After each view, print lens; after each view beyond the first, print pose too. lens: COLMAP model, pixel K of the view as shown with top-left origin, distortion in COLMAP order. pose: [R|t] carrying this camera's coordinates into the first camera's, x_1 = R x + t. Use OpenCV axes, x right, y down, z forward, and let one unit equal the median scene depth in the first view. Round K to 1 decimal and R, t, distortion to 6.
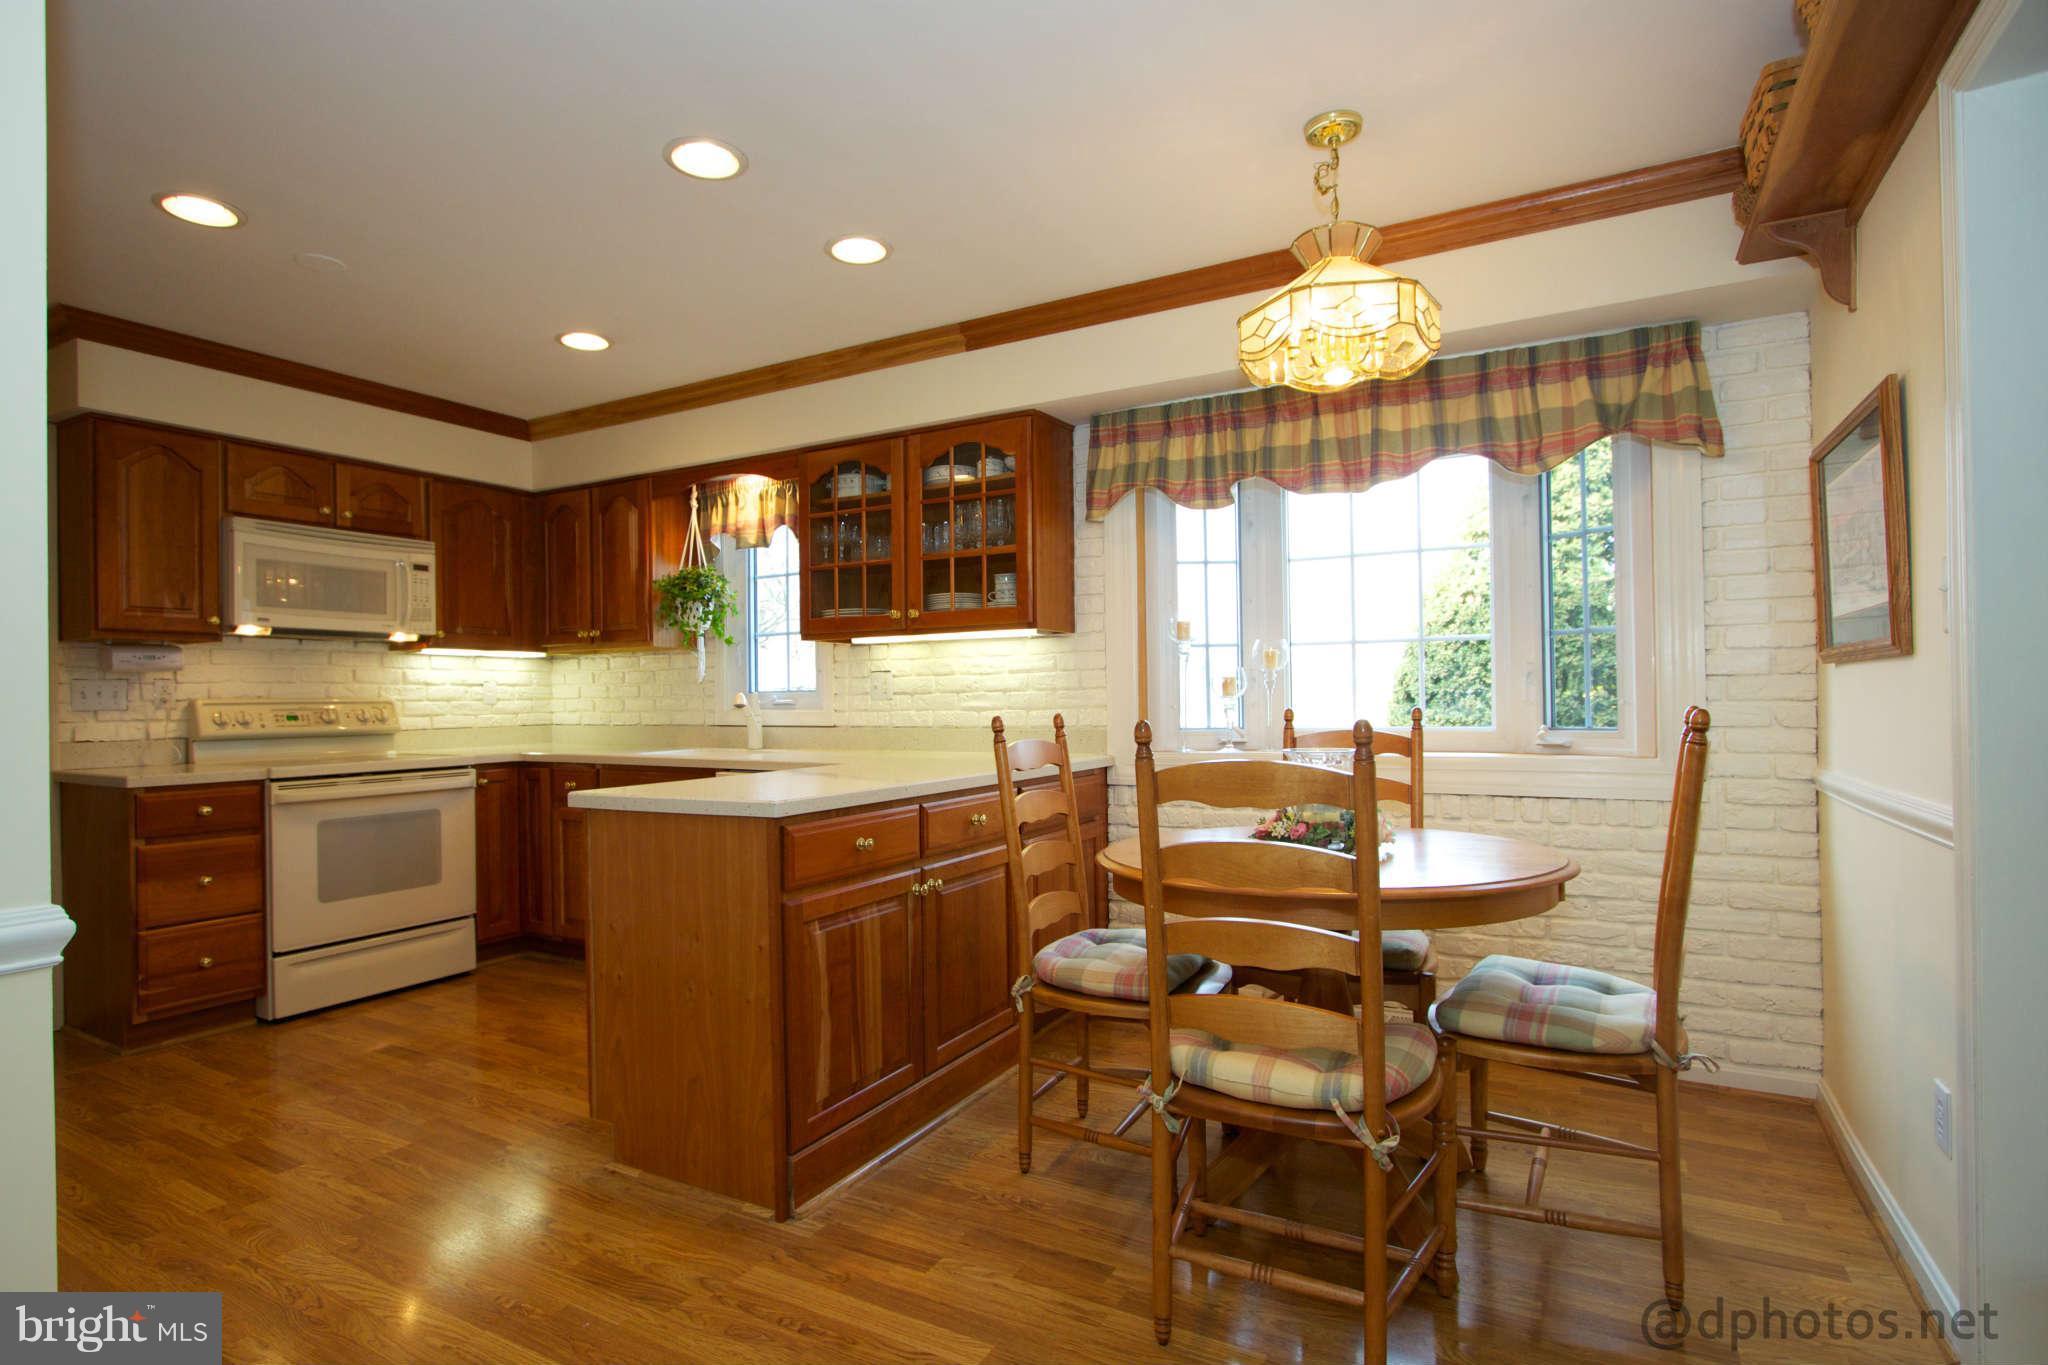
lens RADIAL K [[980.7, 0, 1015.7], [0, 980.7, 691.6], [0, 0, 1]] dist [-0.014358, 0.002632]
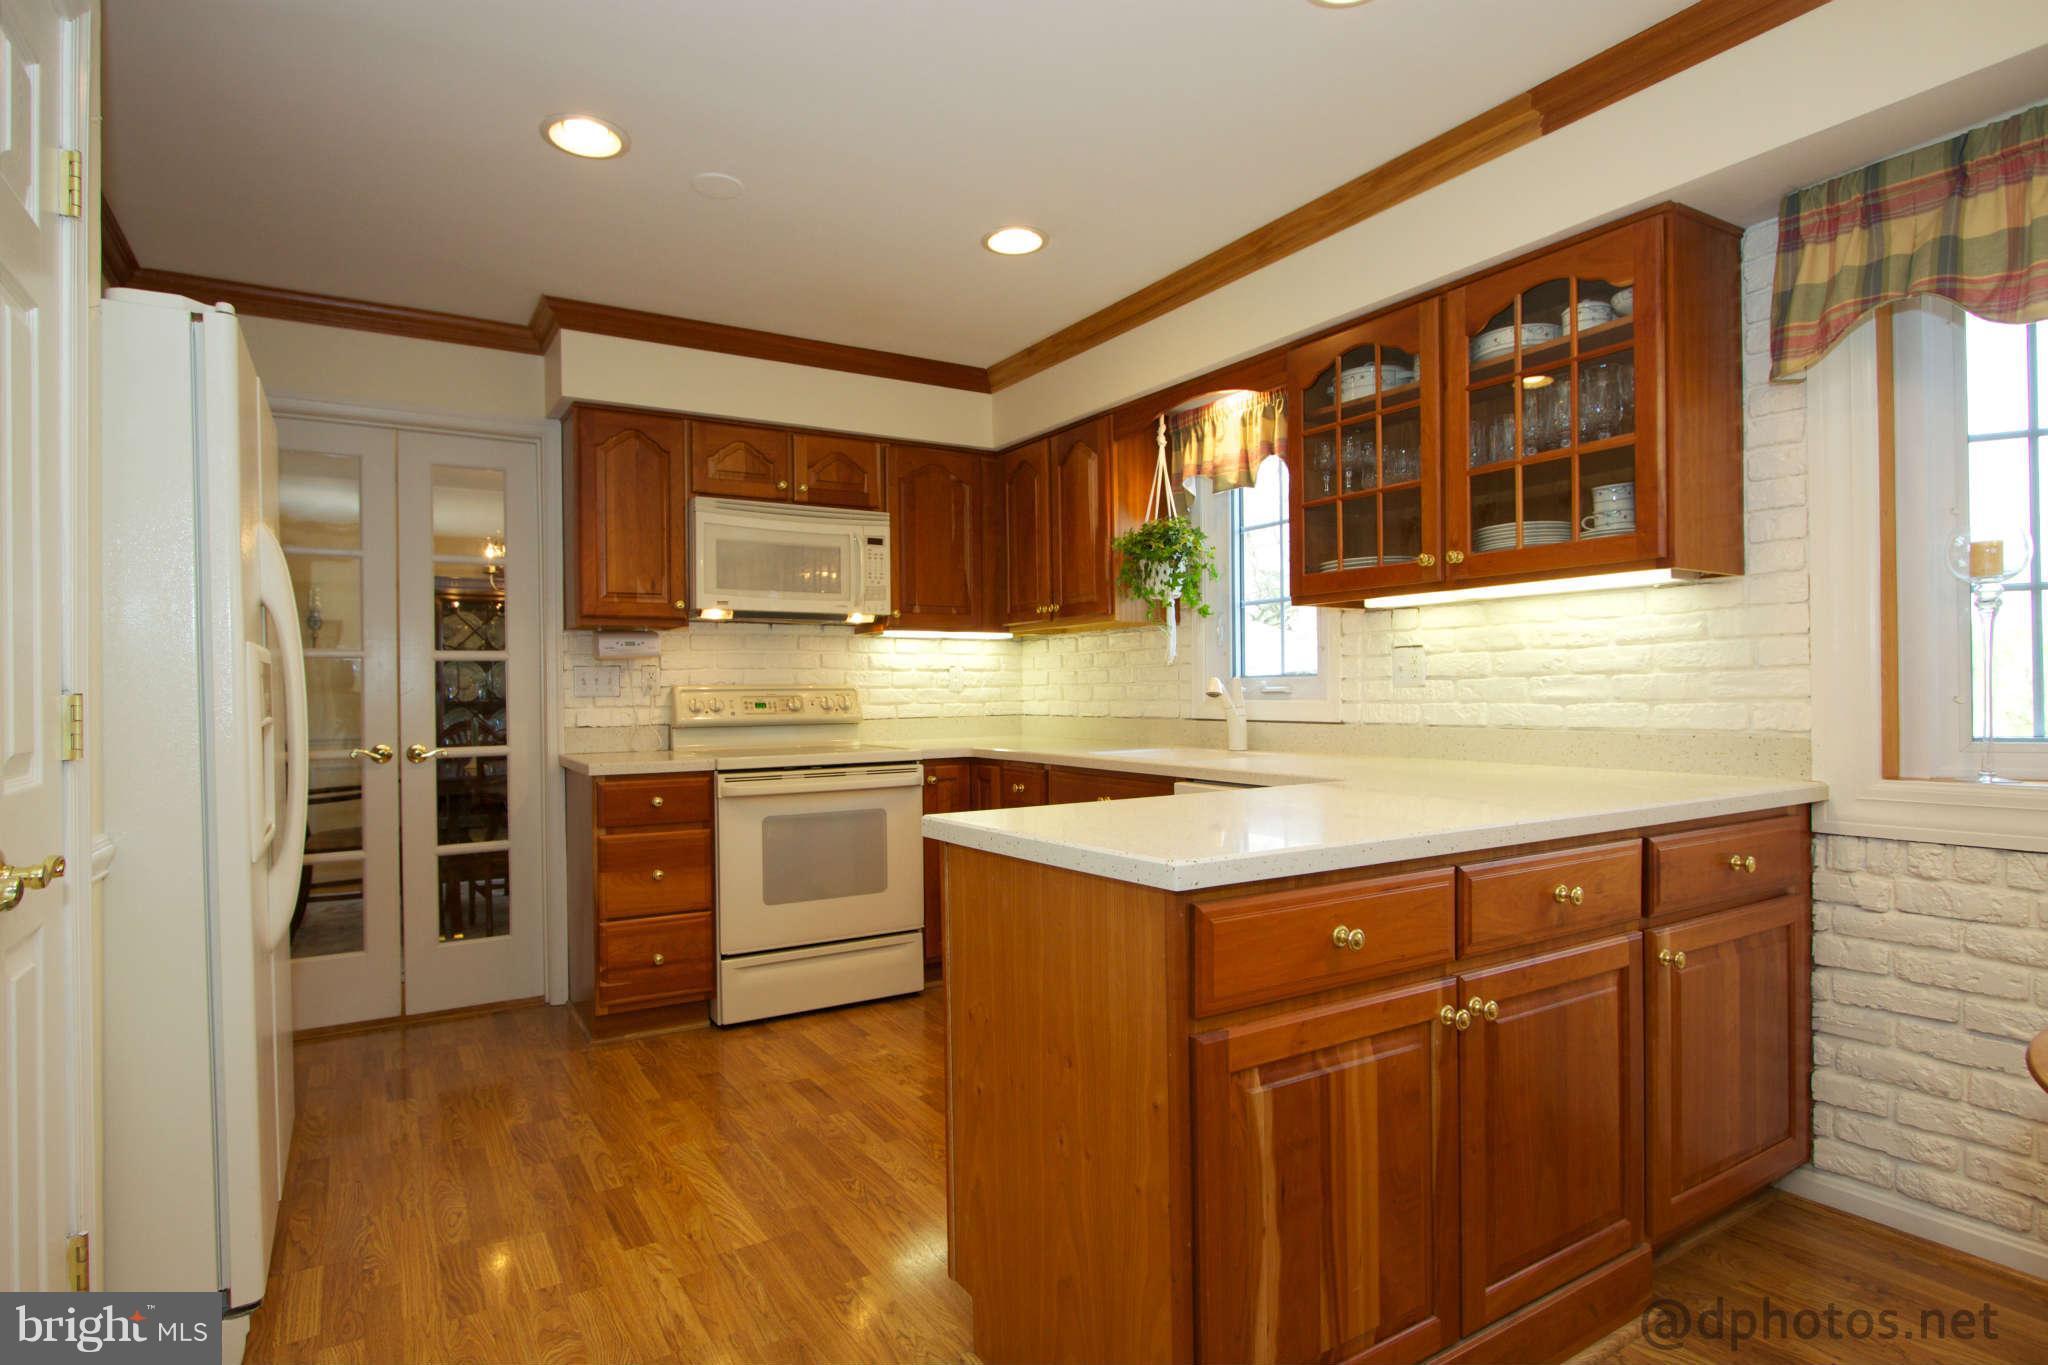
lens RADIAL K [[980.7, 0, 1049.8], [0, 980.7, 693.9], [0, 0, 1]] dist [-0.014358, 0.002632]
pose [[0.871258, 0.003887, -0.490810, -0.017819], [0.003662, 0.999889, 0.014421, 0.002830], [0.490812, -0.014362, 0.871147, 0.287041]]
